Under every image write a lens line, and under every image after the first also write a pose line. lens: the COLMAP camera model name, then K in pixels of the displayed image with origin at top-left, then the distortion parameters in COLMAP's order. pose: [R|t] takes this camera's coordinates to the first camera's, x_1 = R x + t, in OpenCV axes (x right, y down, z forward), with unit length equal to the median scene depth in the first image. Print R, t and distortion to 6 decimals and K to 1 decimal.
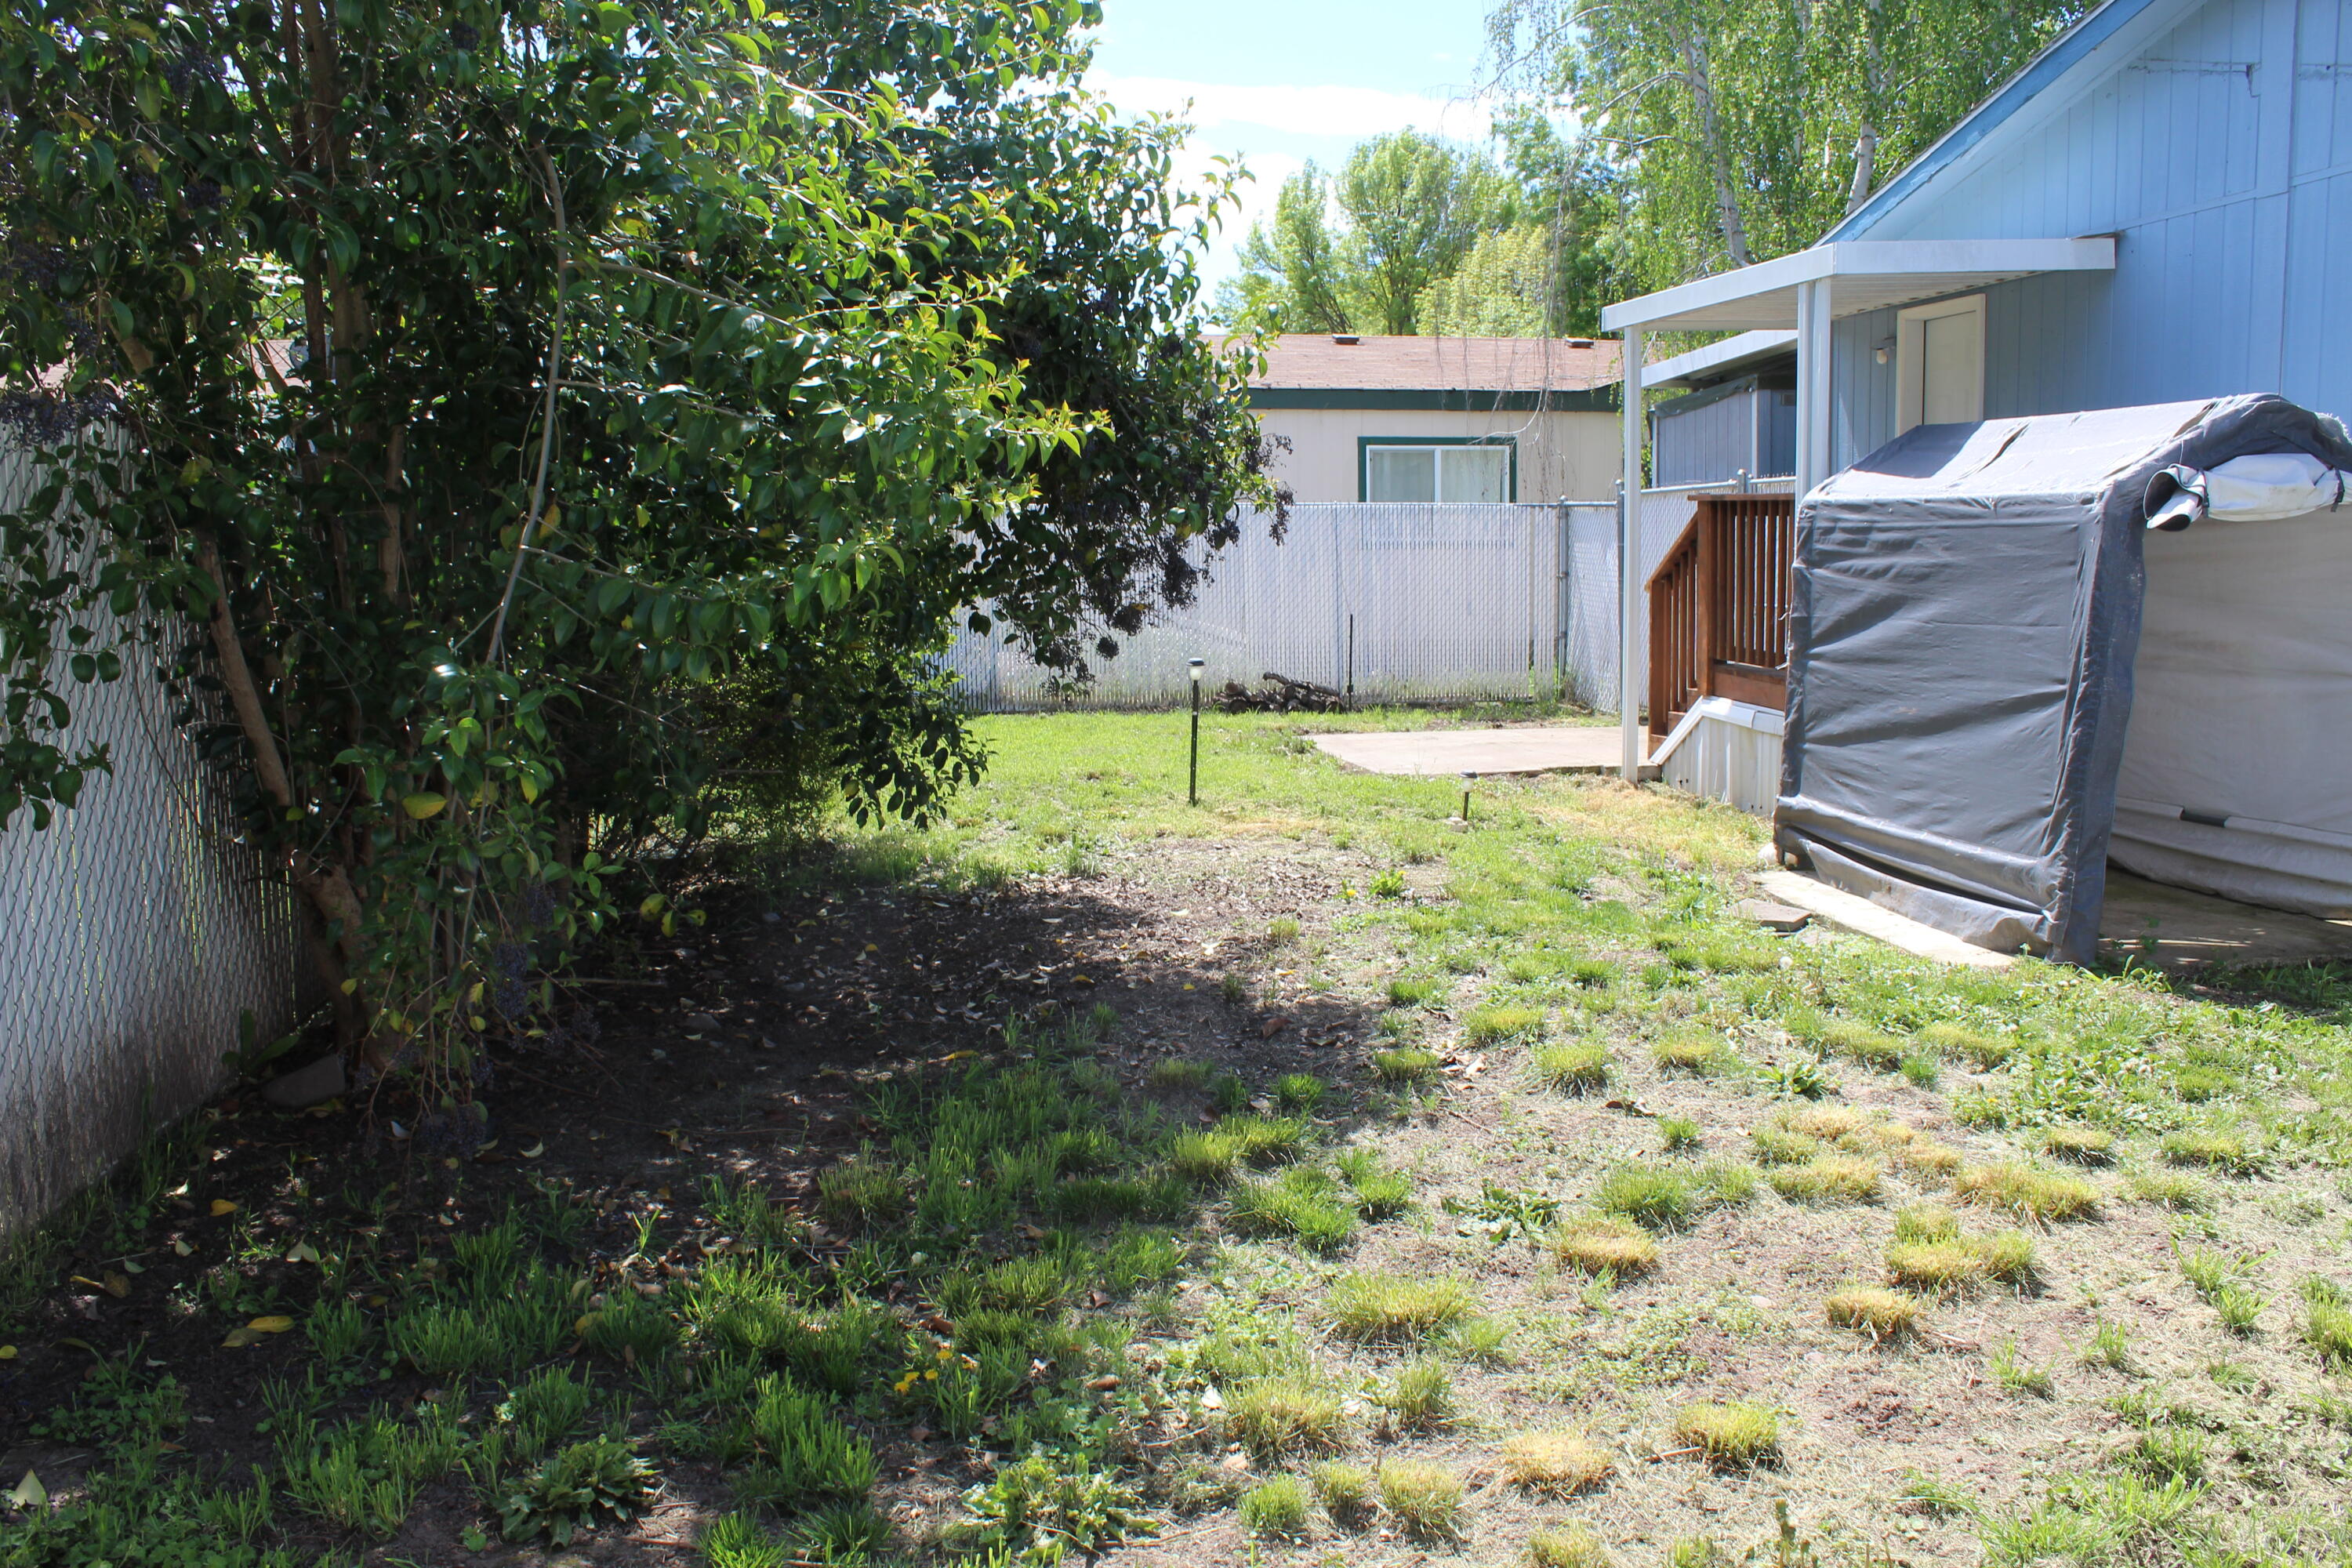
lens RADIAL K [[1936.3, 0, 1179.1], [0, 1936.3, 778.6], [0, 0, 1]] dist [-0.167851, 0.138804]
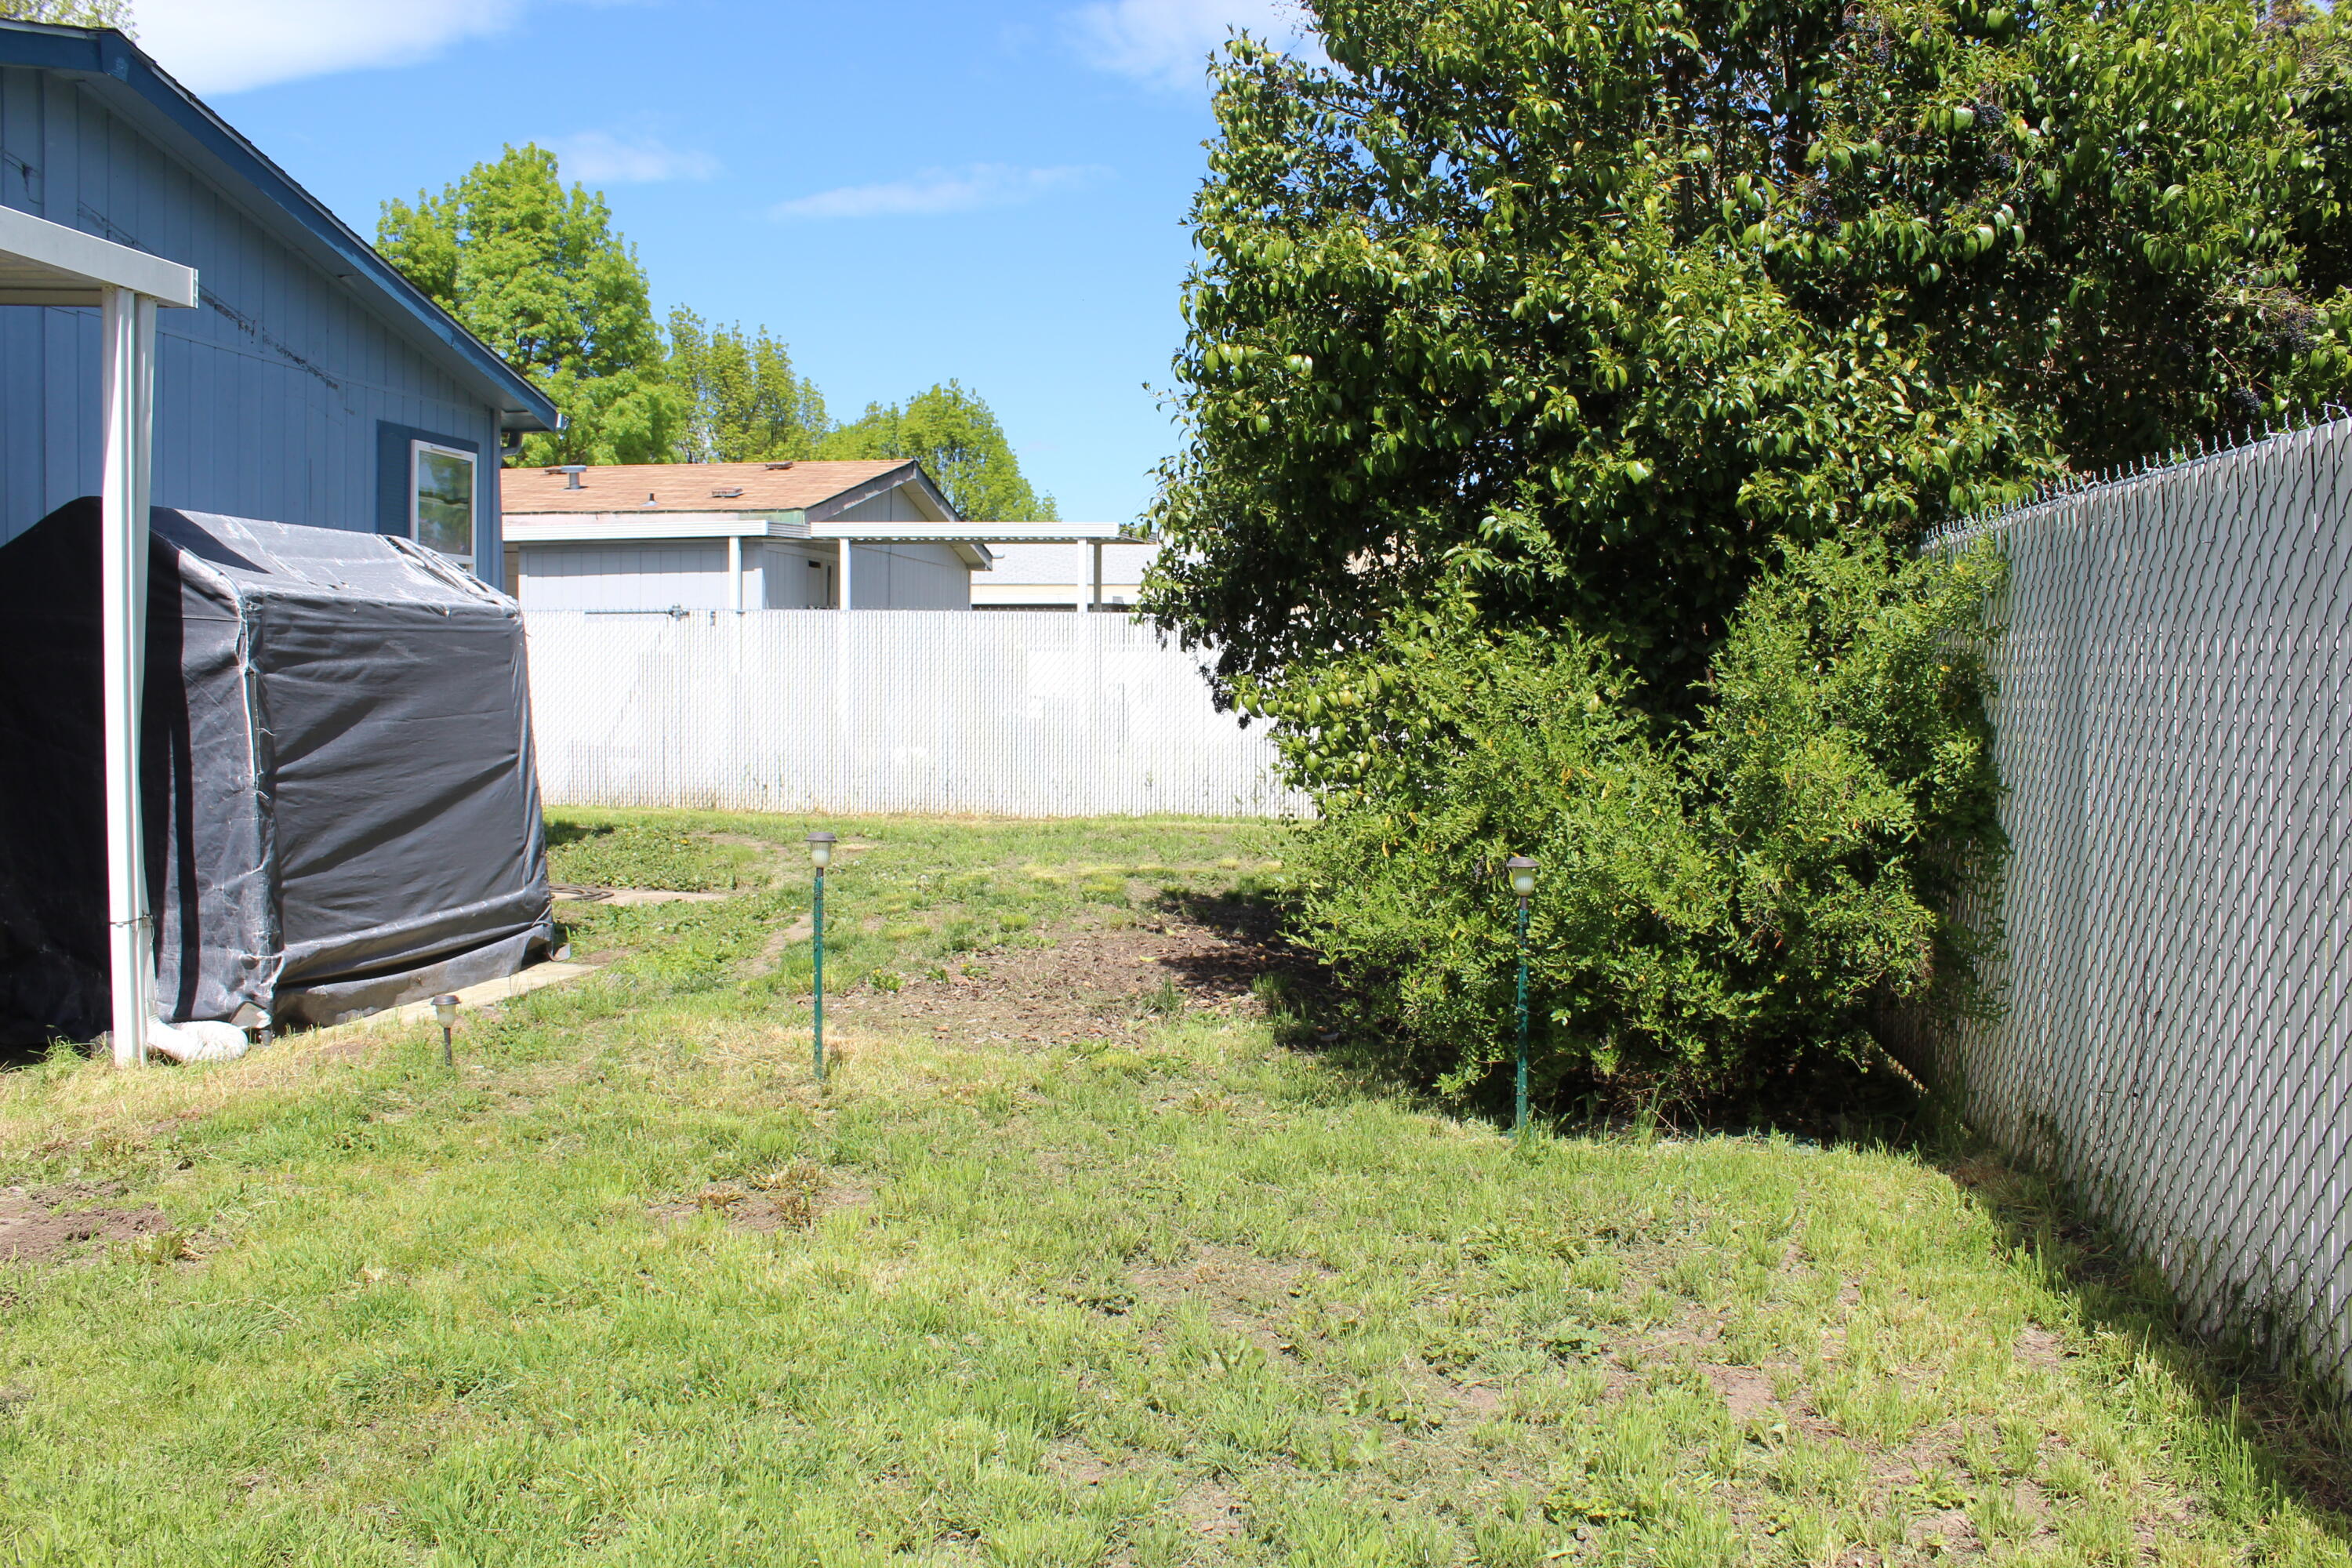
lens RADIAL K [[1936.3, 0, 1179.1], [0, 1936.3, 778.6], [0, 0, 1]] dist [-0.167851, 0.138804]
pose [[-0.954041, -0.017082, 0.299189, -0.386256], [0.035444, 0.984935, 0.169256, -0.249760], [-0.297573, 0.172082, -0.939063, 2.183314]]
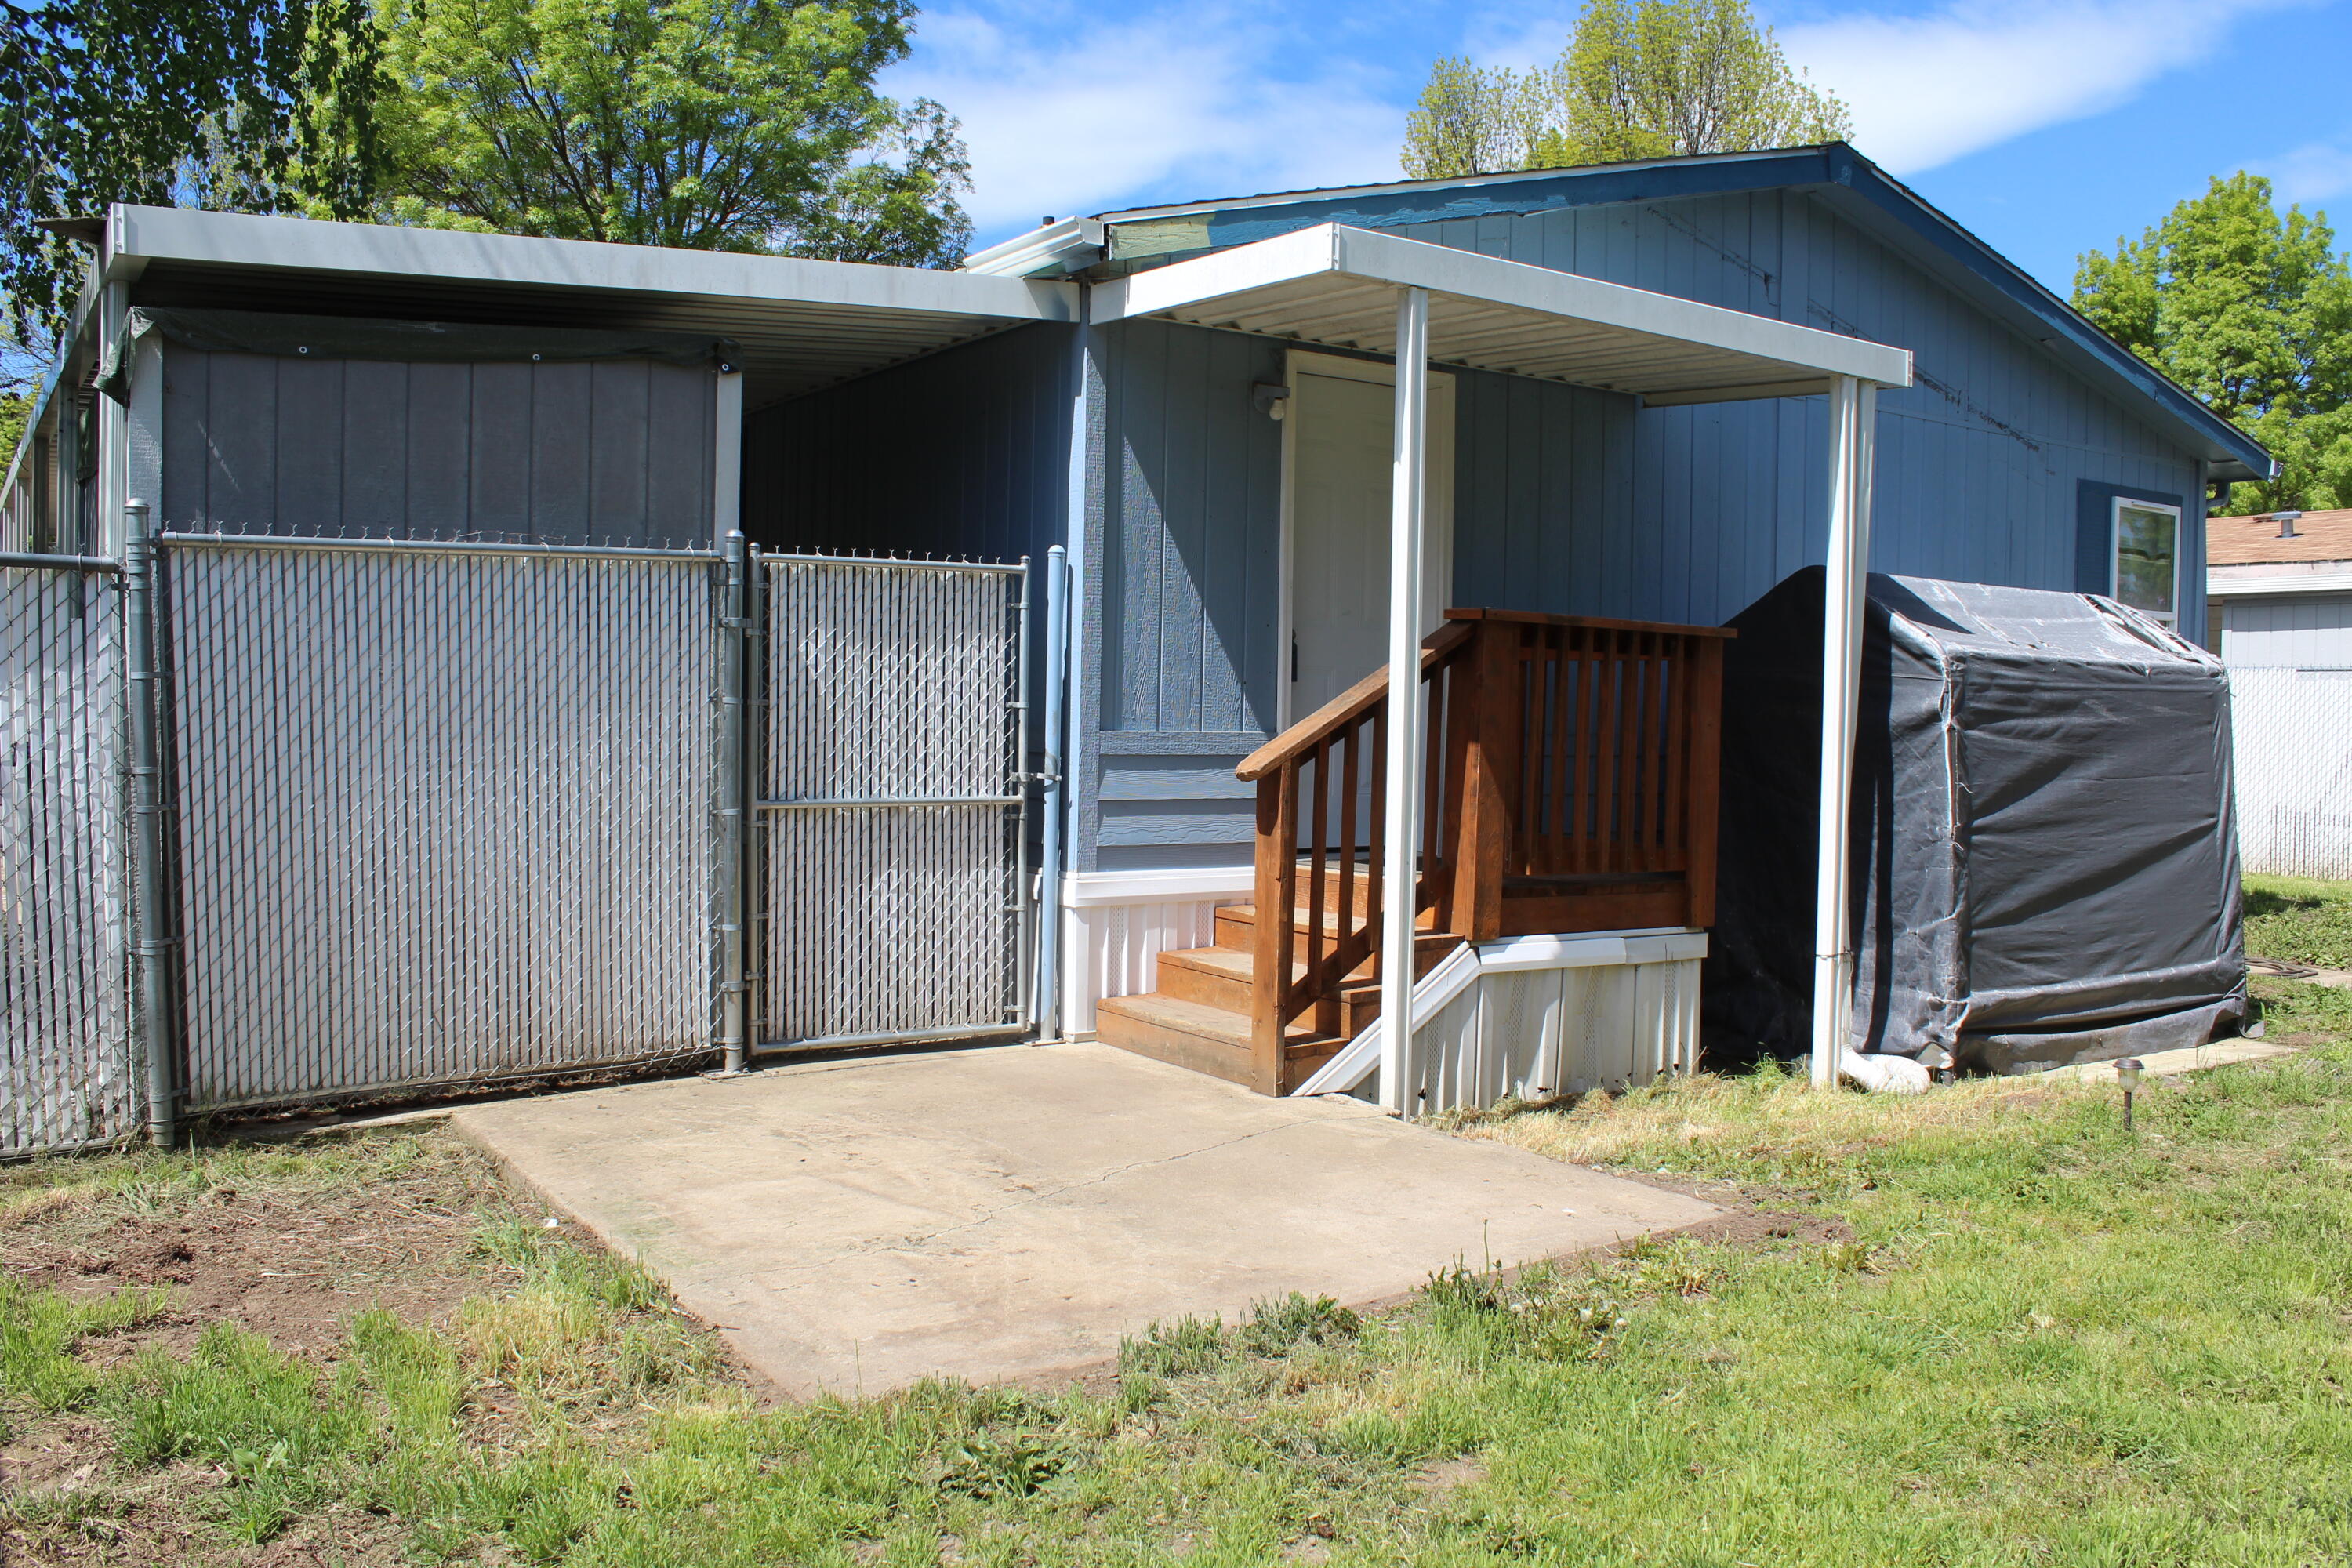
lens RADIAL K [[1936.3, 0, 1179.1], [0, 1936.3, 778.6], [0, 0, 1]] dist [-0.167851, 0.138804]
pose [[-0.413081, -0.036254, 0.909972, -0.398962], [0.097120, 0.991755, 0.083600, -0.257517], [-0.905501, 0.122910, -0.406154, 2.209659]]
